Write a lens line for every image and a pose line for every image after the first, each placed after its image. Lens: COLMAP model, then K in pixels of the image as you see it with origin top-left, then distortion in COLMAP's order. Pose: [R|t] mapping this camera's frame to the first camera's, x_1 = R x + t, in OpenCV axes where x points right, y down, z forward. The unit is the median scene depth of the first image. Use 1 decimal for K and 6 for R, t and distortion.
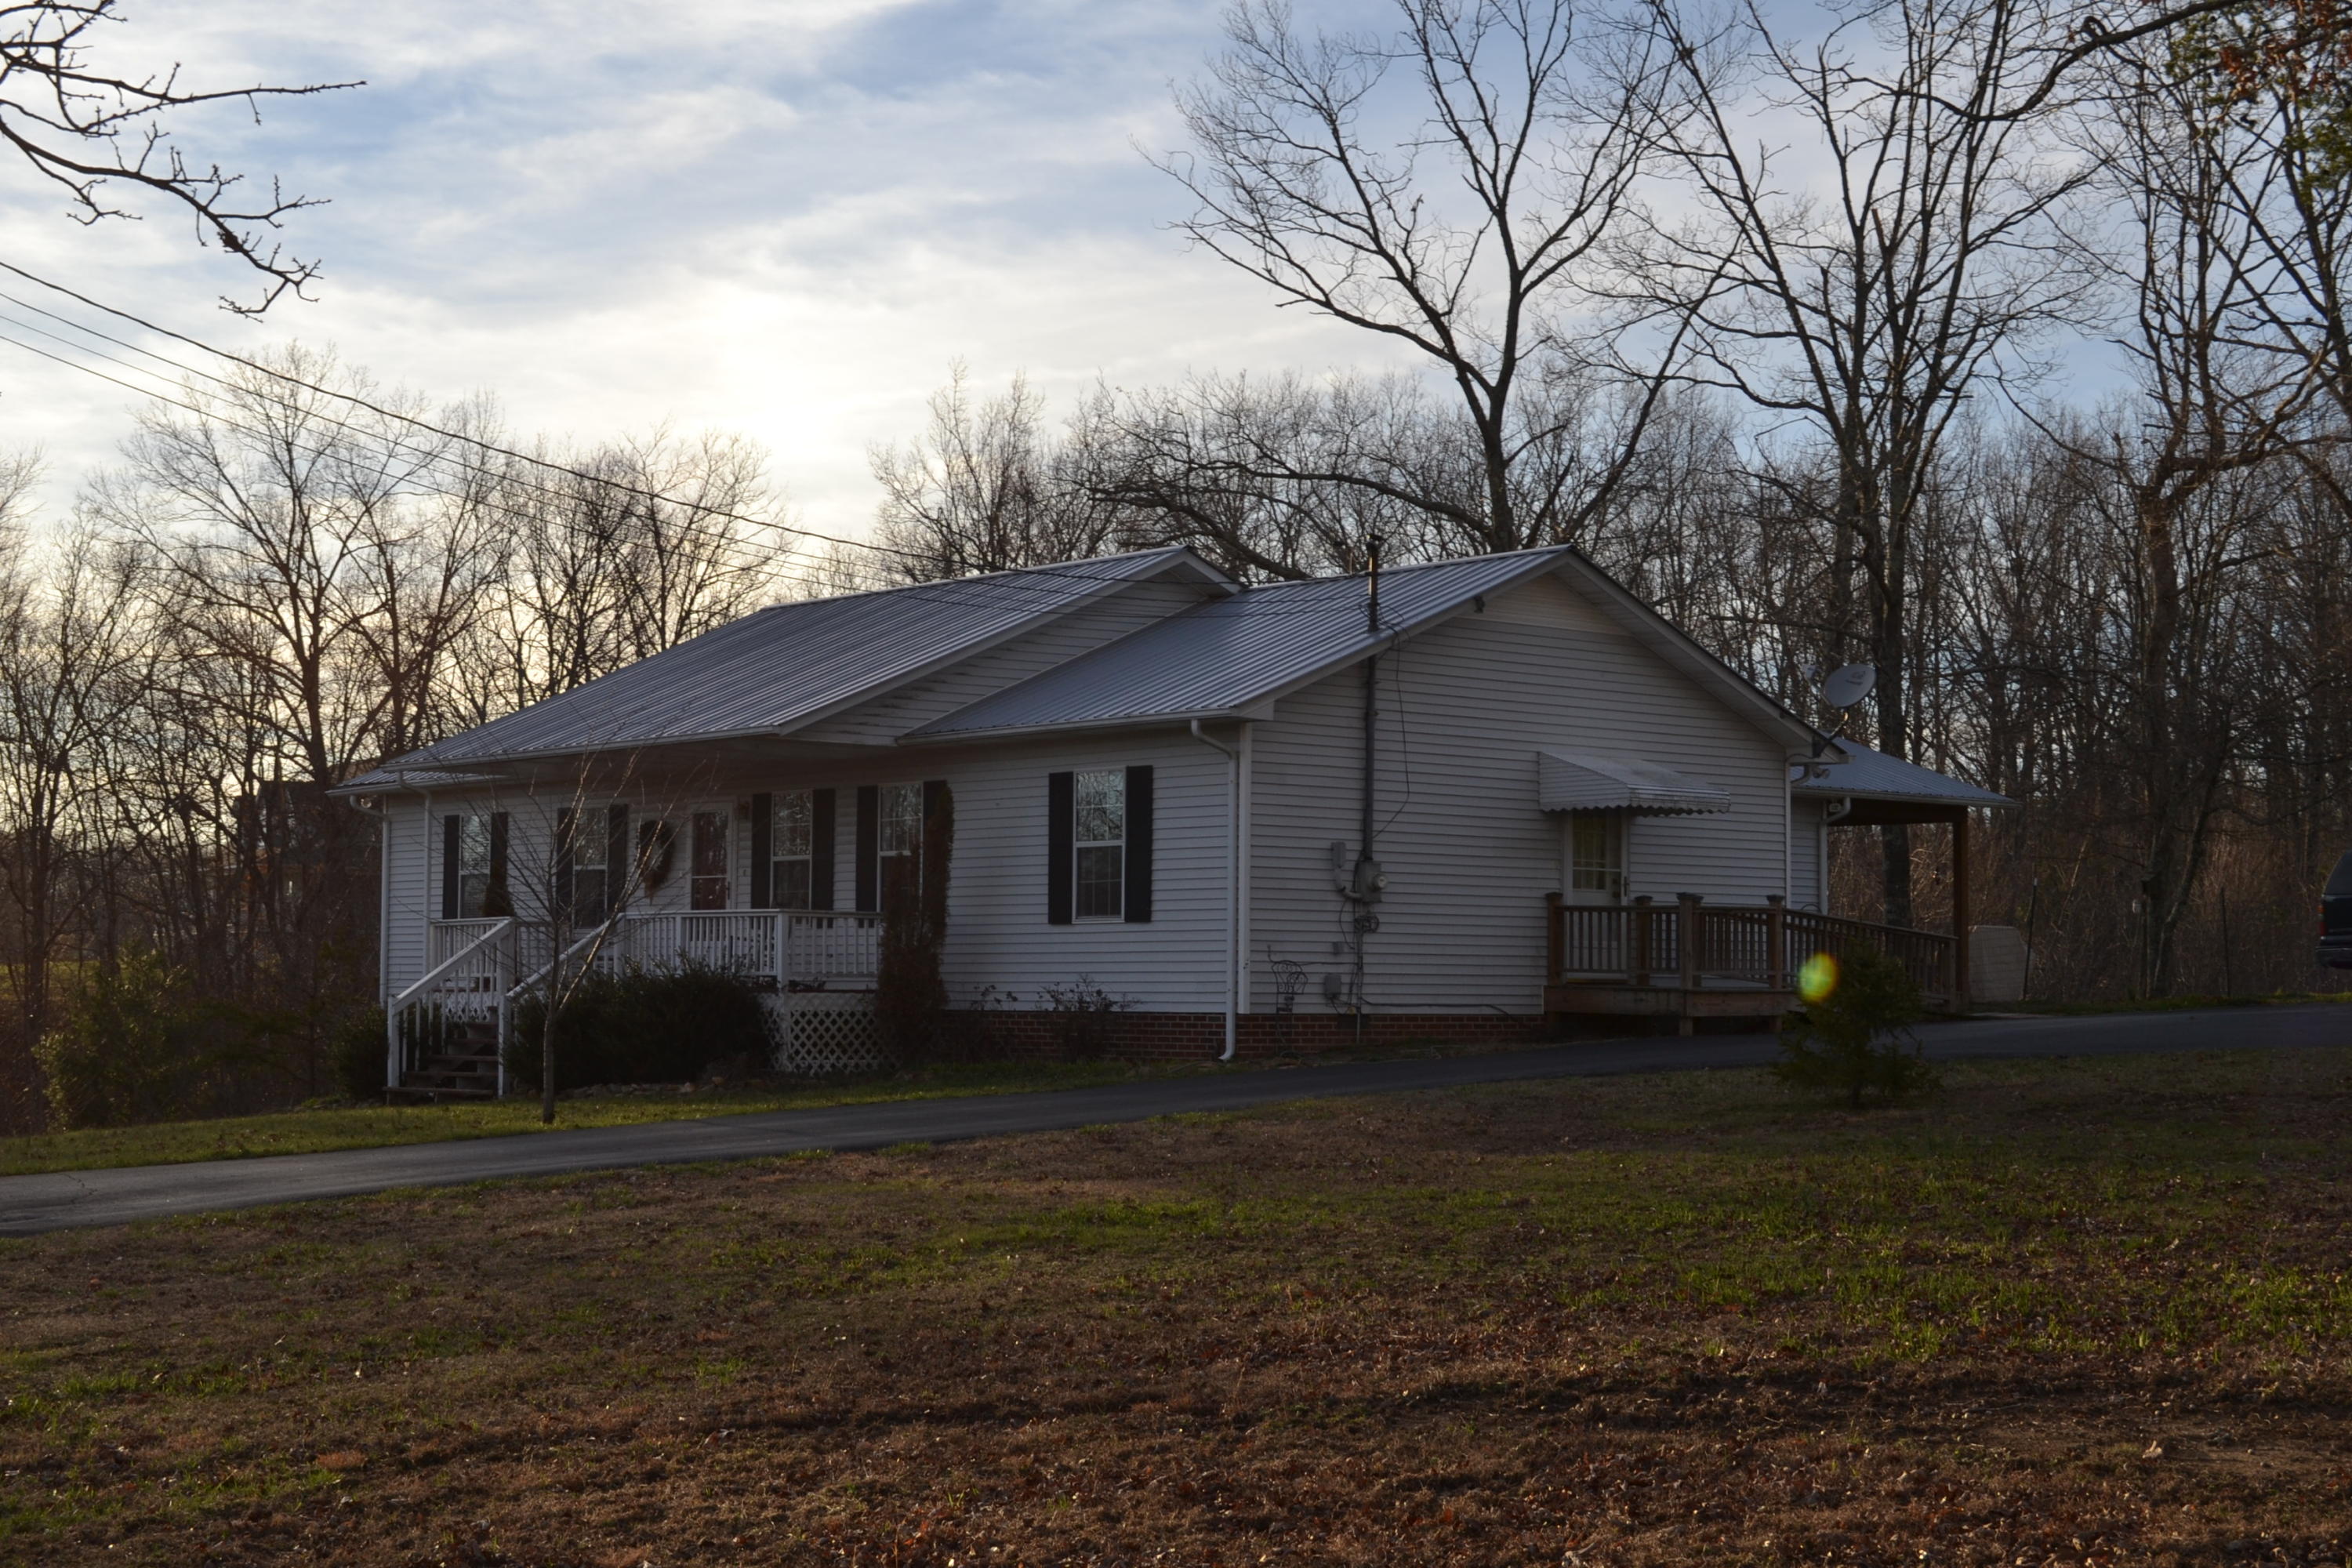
lens RADIAL K [[3497.1, 0, 1189.8], [0, 3497.1, 646.1], [0, 0, 1]] dist [-0.095727, 0.000000]
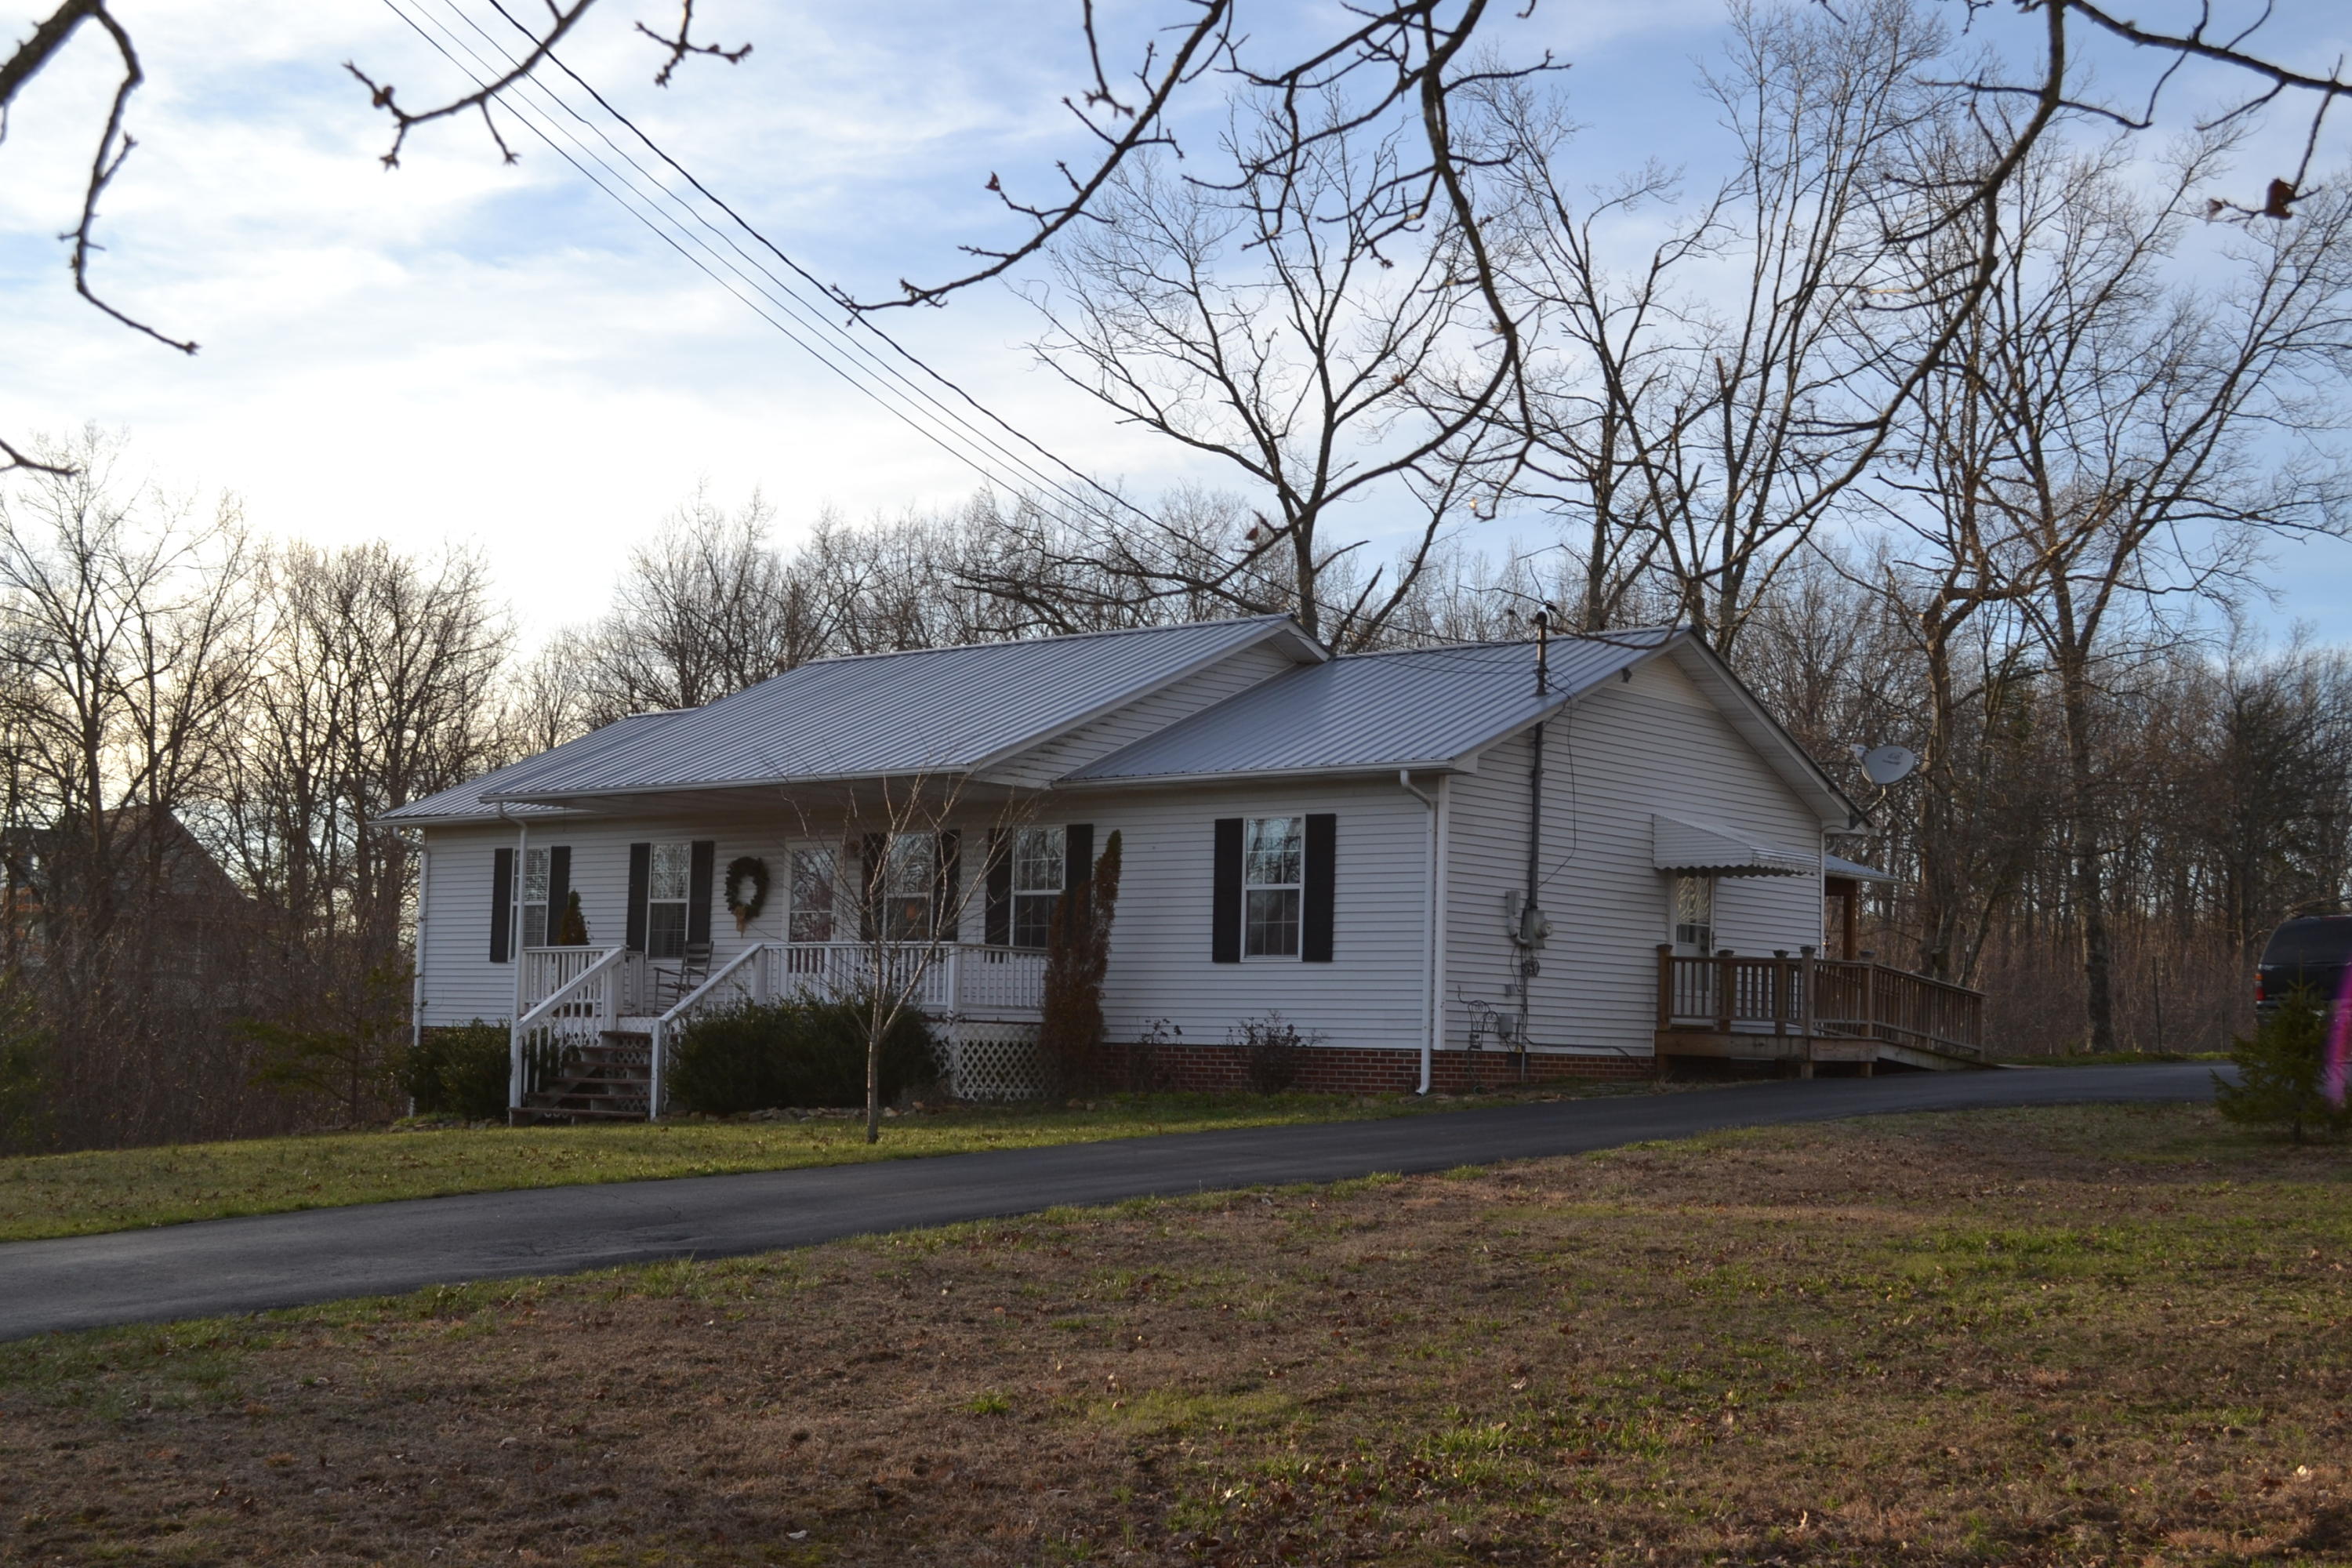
lens RADIAL K [[2862.4, 0, 1197.4], [0, 2862.4, 886.7], [0, 0, 1]] dist [-0.052456, 0.000000]
pose [[0.985611, 0.027409, 0.166790, -0.183483], [-0.035346, 0.998370, 0.044808, 0.017831], [-0.165290, -0.050059, 0.984974, 0.147373]]
